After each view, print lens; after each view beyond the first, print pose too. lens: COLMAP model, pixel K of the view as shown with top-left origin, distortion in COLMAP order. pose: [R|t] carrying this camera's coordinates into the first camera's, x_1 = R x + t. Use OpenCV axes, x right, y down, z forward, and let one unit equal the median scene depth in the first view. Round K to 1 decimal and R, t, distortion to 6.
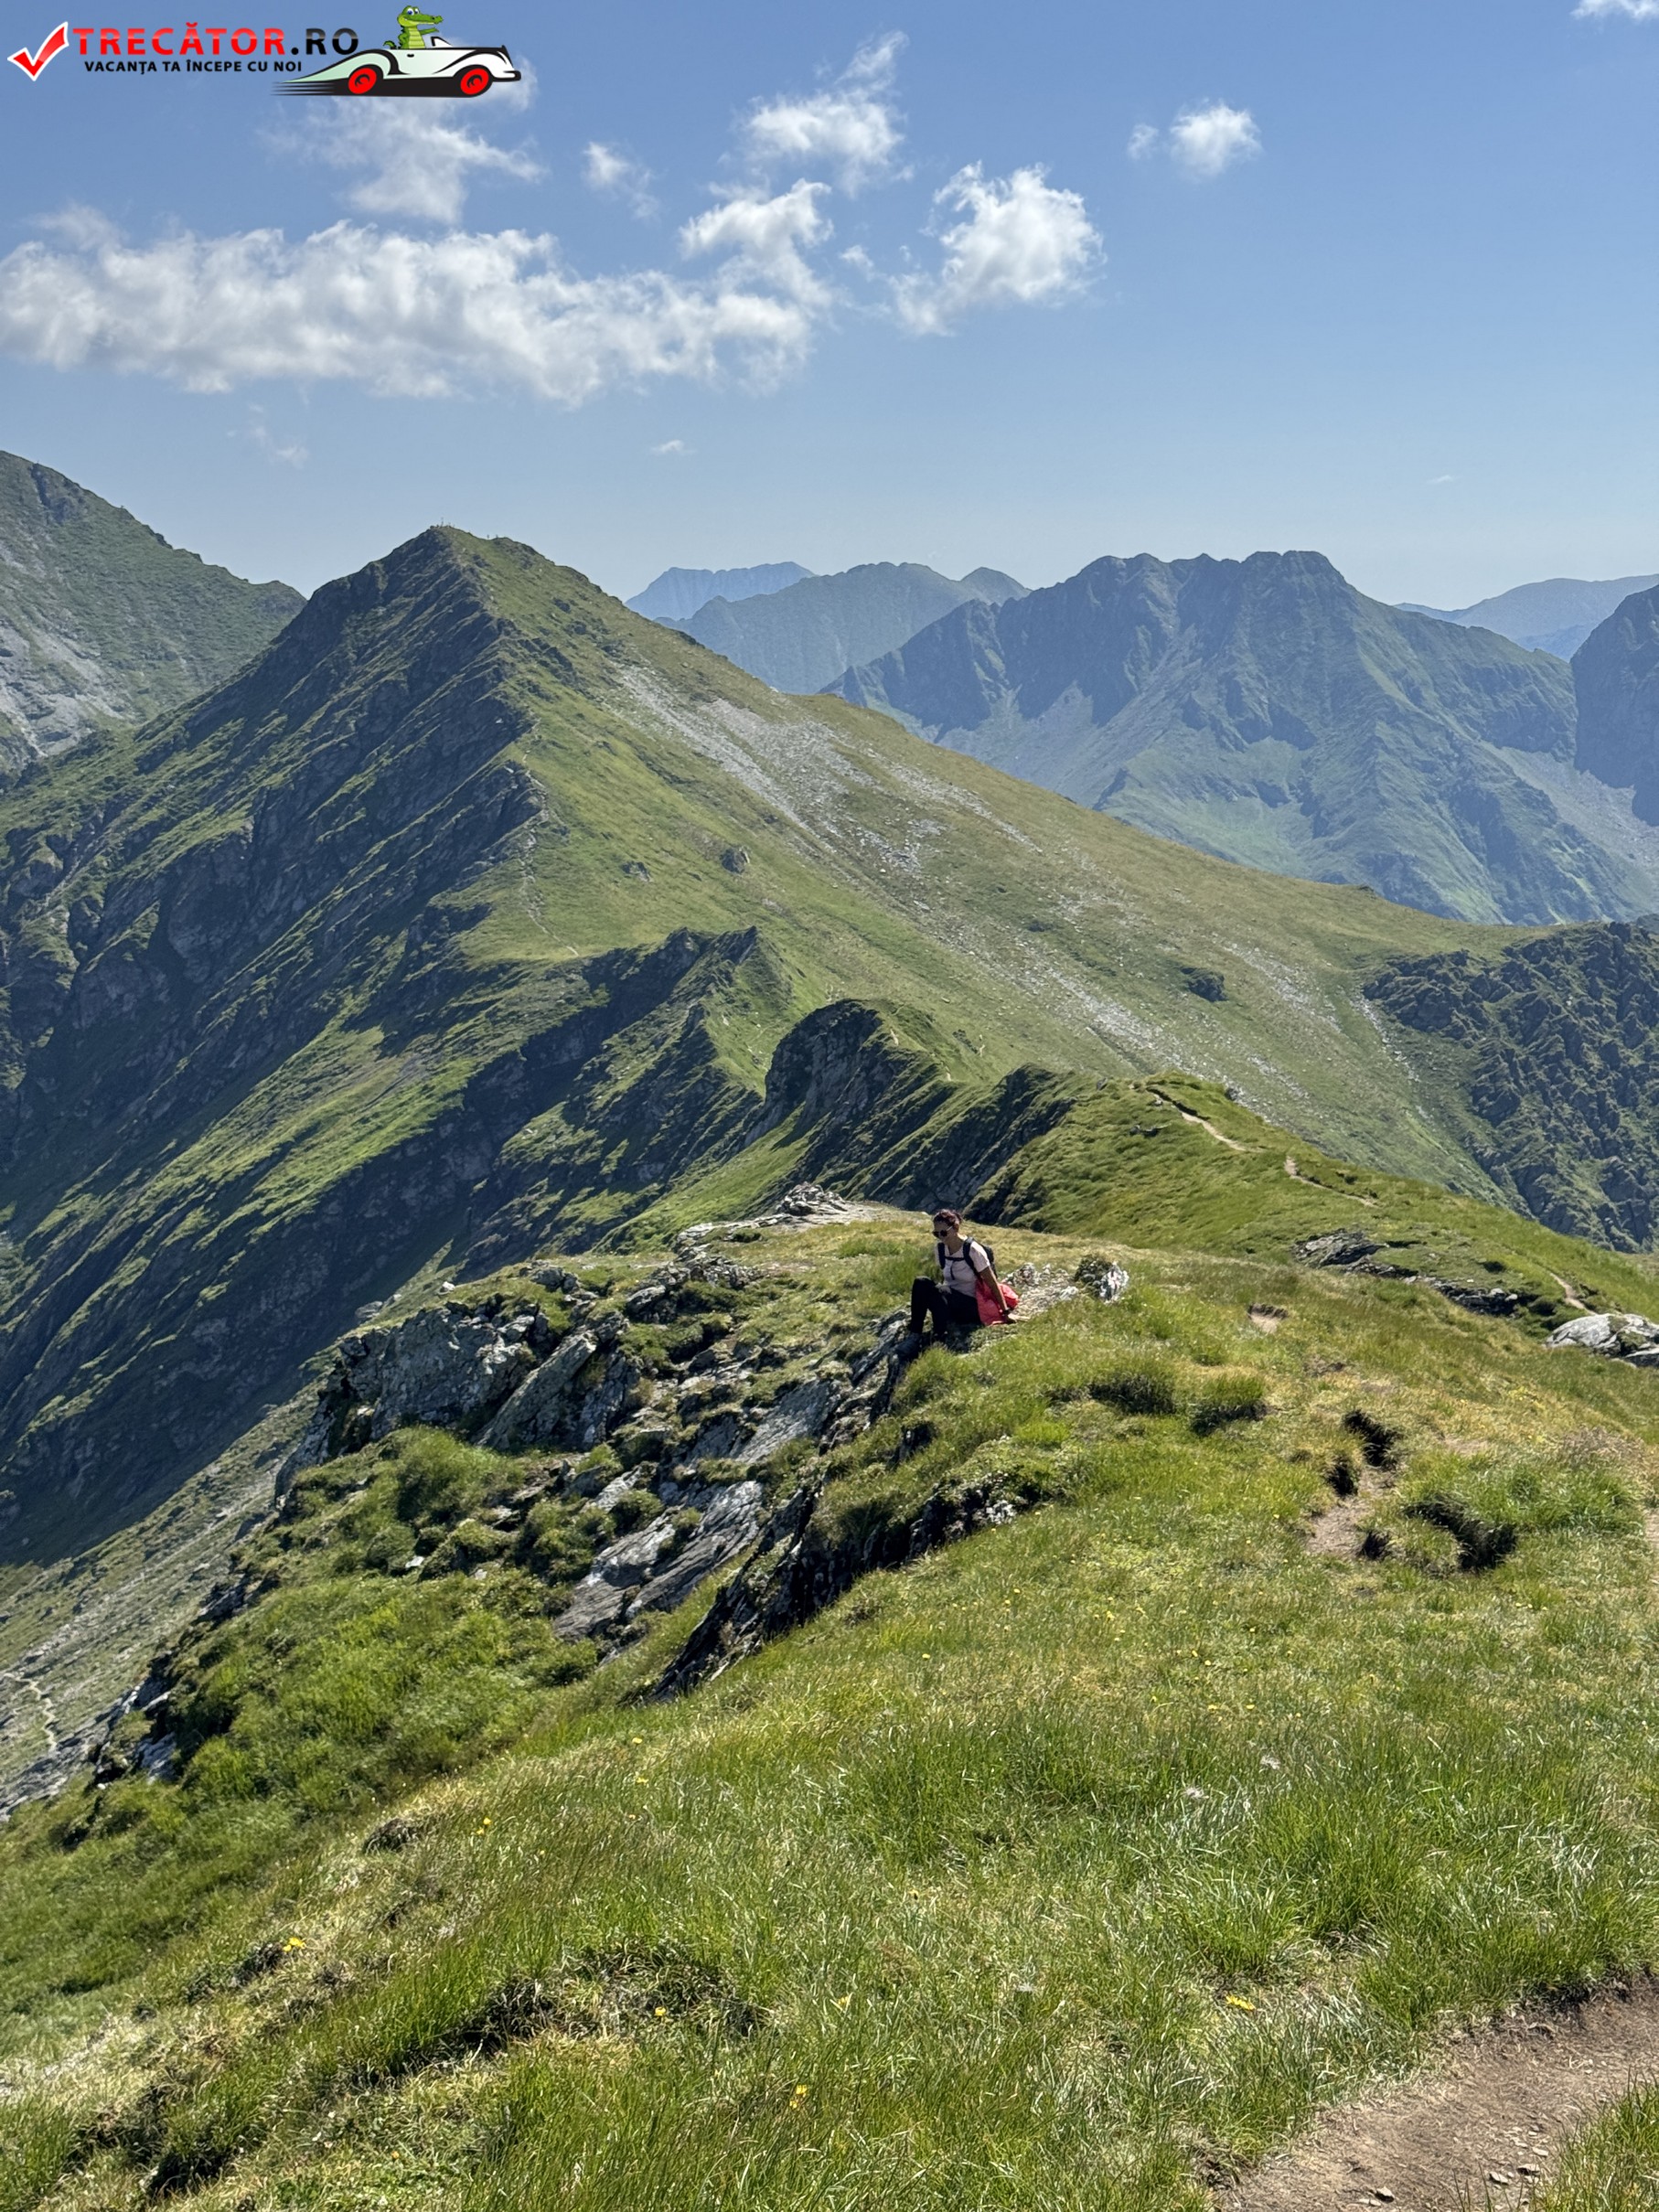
lens RADIAL K [[3090.2, 0, 869.2], [0, 3090.2, 1090.2], [0, 0, 1]] dist [0.122507, 0.000000]
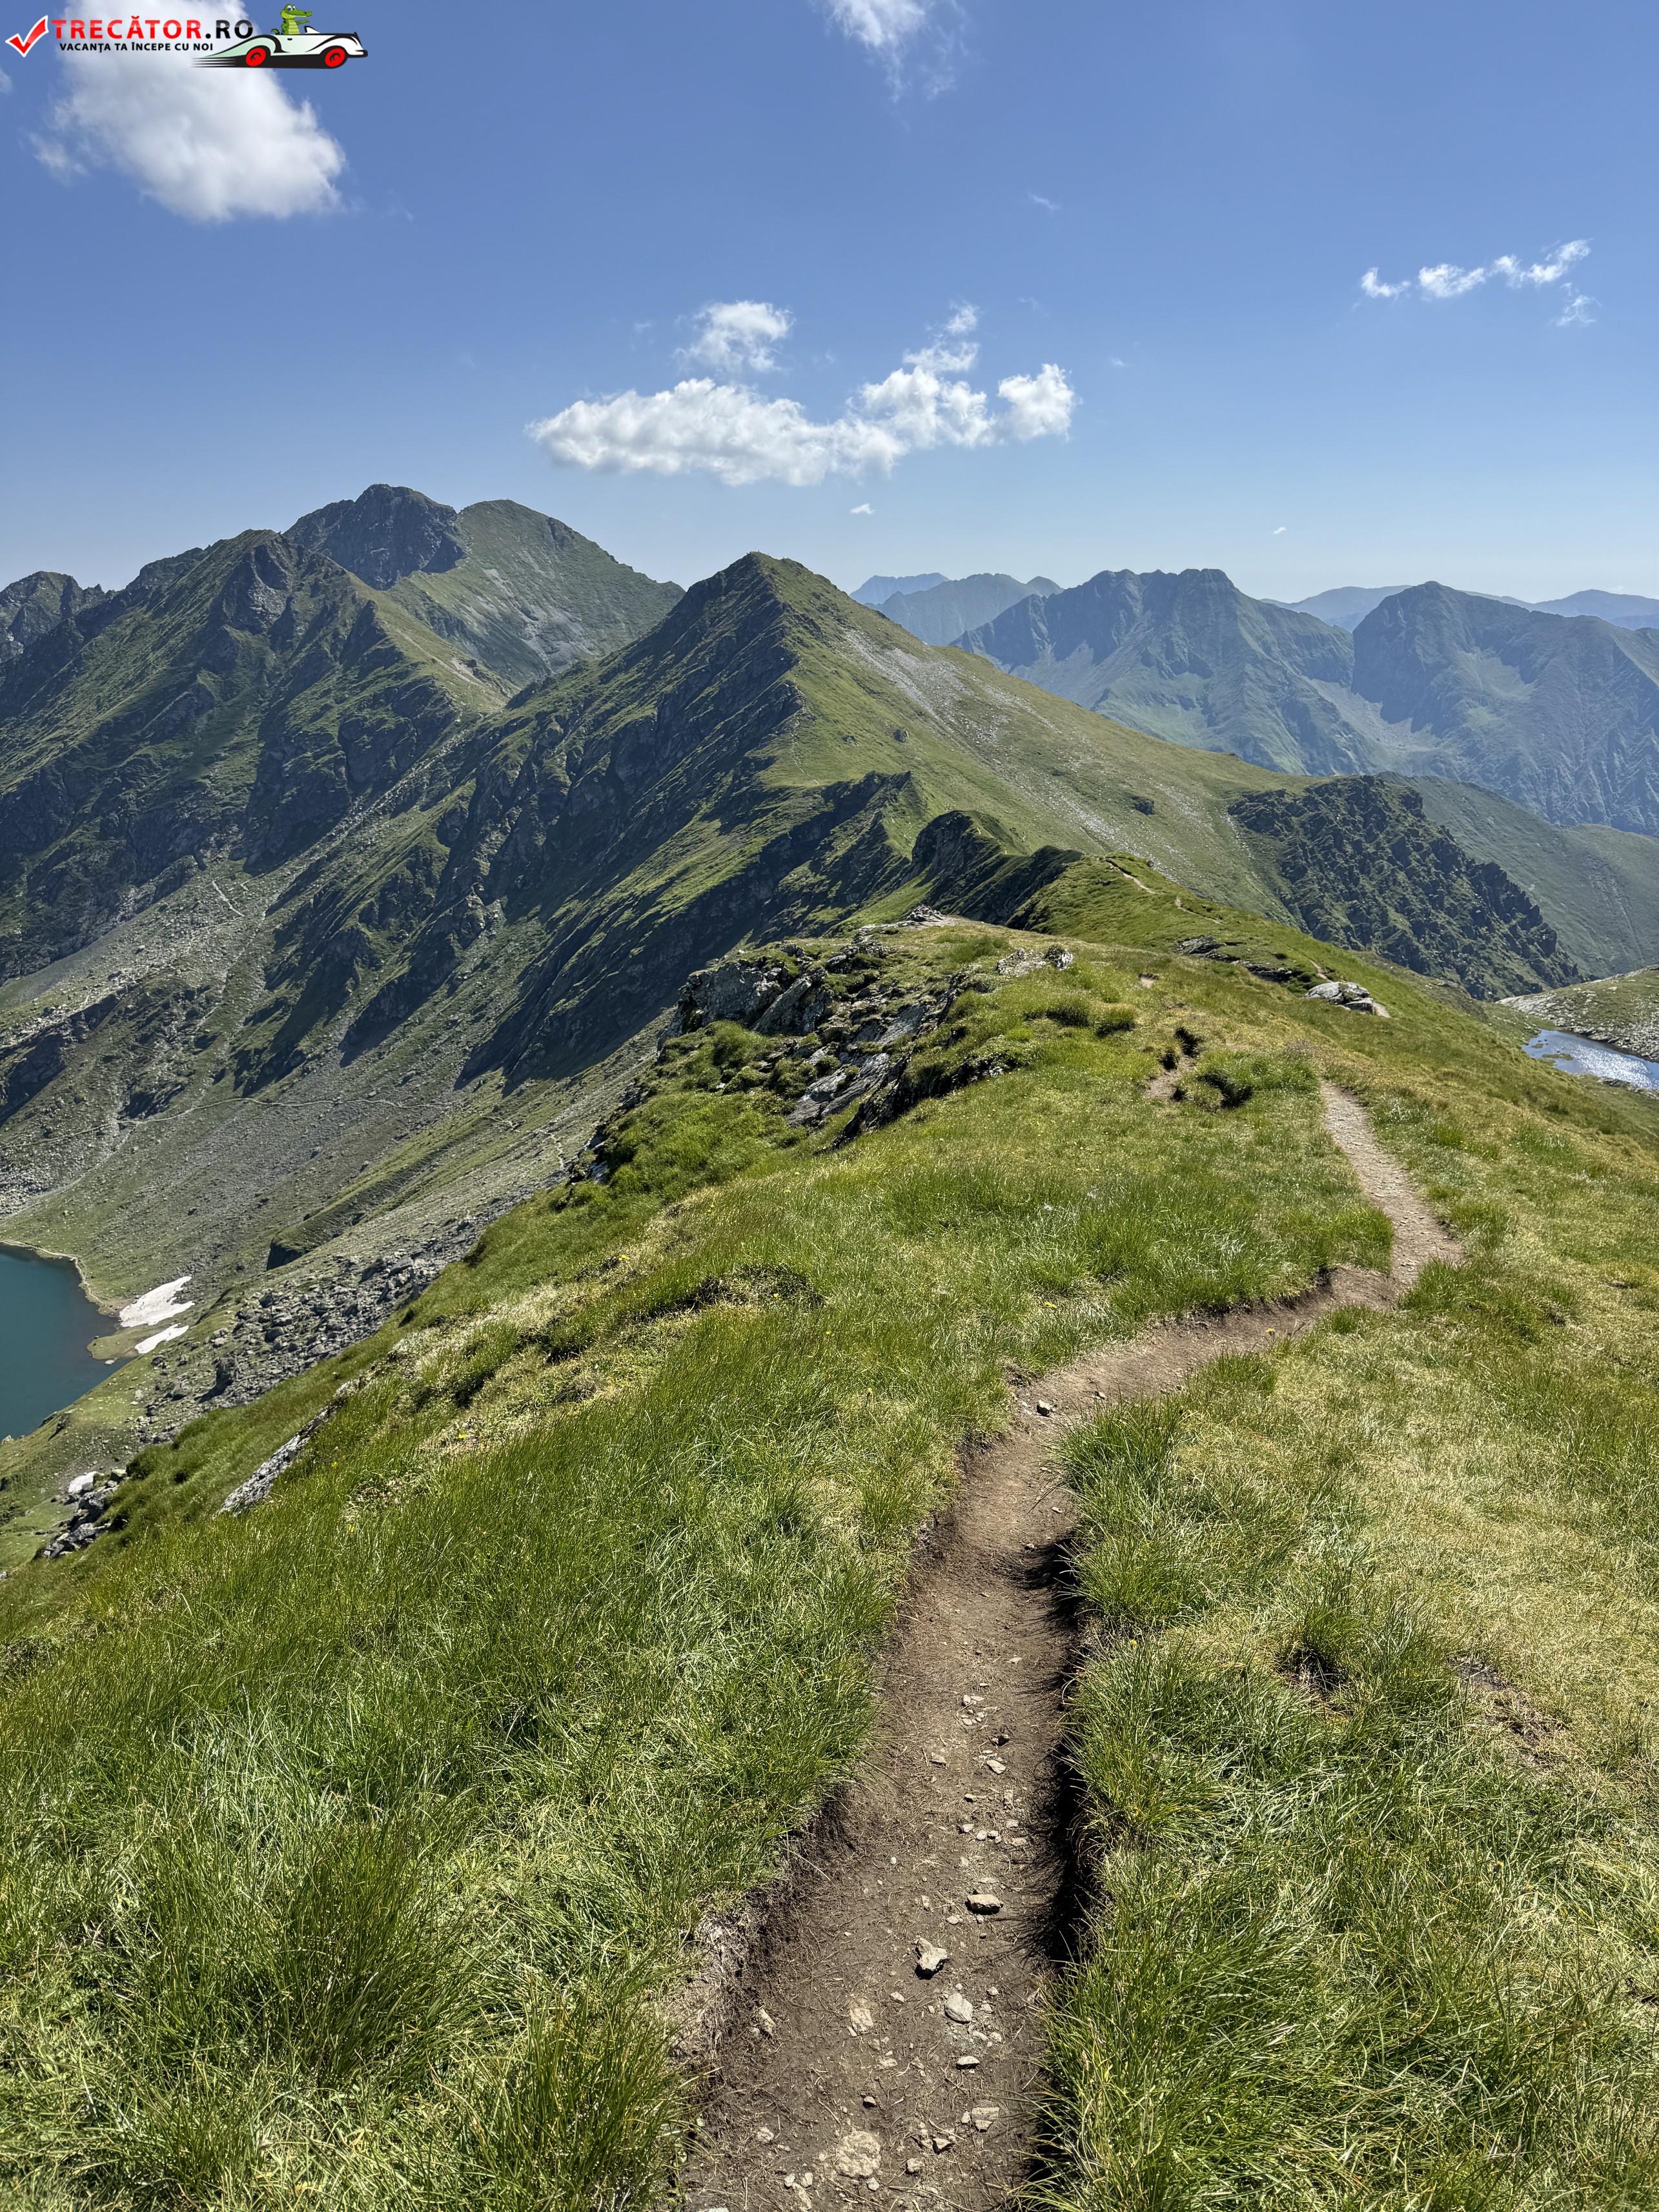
lens RADIAL K [[1549.6, 0, 823.8], [0, 1549.6, 1105.8], [0, 0, 1]] dist [0.103564, -0.142401]
pose [[0.995612, 0.039062, -0.085032, 0.006143], [-0.025071, 0.986833, 0.159786, -0.000124], [0.090154, -0.156954, 0.983482, -0.001366]]
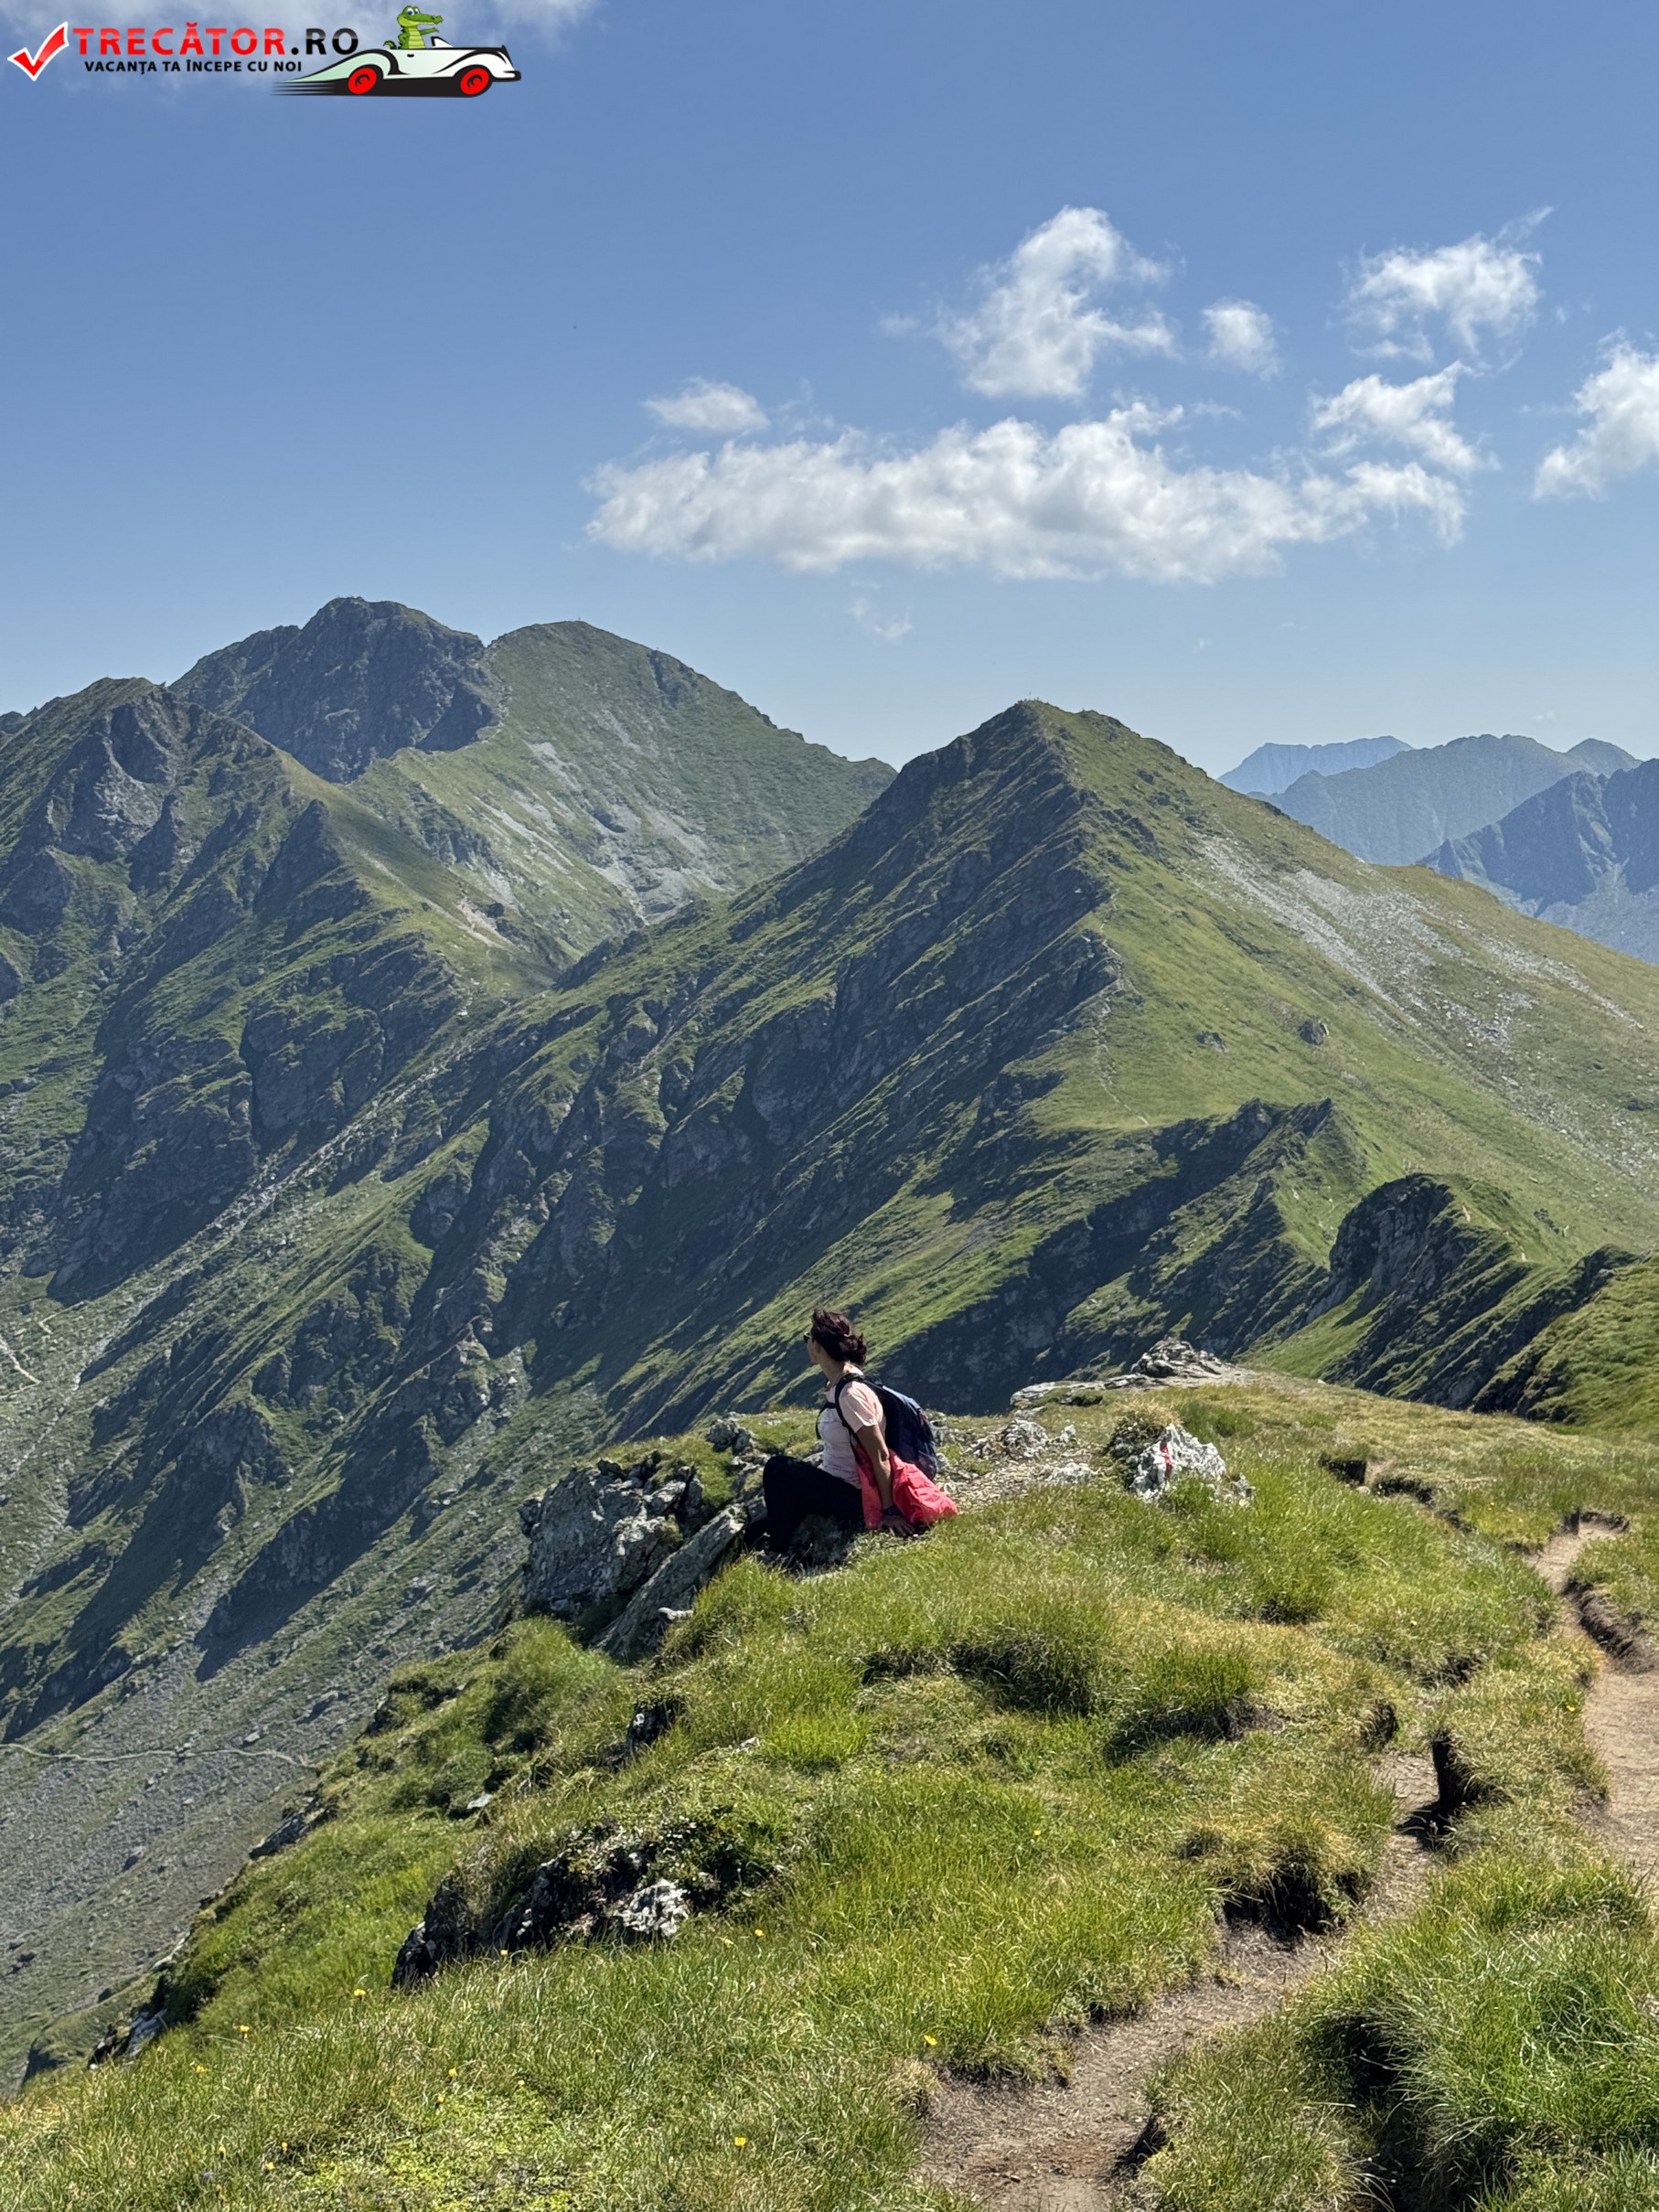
lens RADIAL K [[3090.2, 0, 831.2], [0, 3090.2, 1106.8], [0, 0, 1]] dist [0.122507, 0.000000]
pose [[0.979732, 0.018721, -0.199438, 0.059195], [-0.028784, 0.998448, -0.047682, 0.011085], [0.198236, 0.052456, 0.978750, 0.180001]]
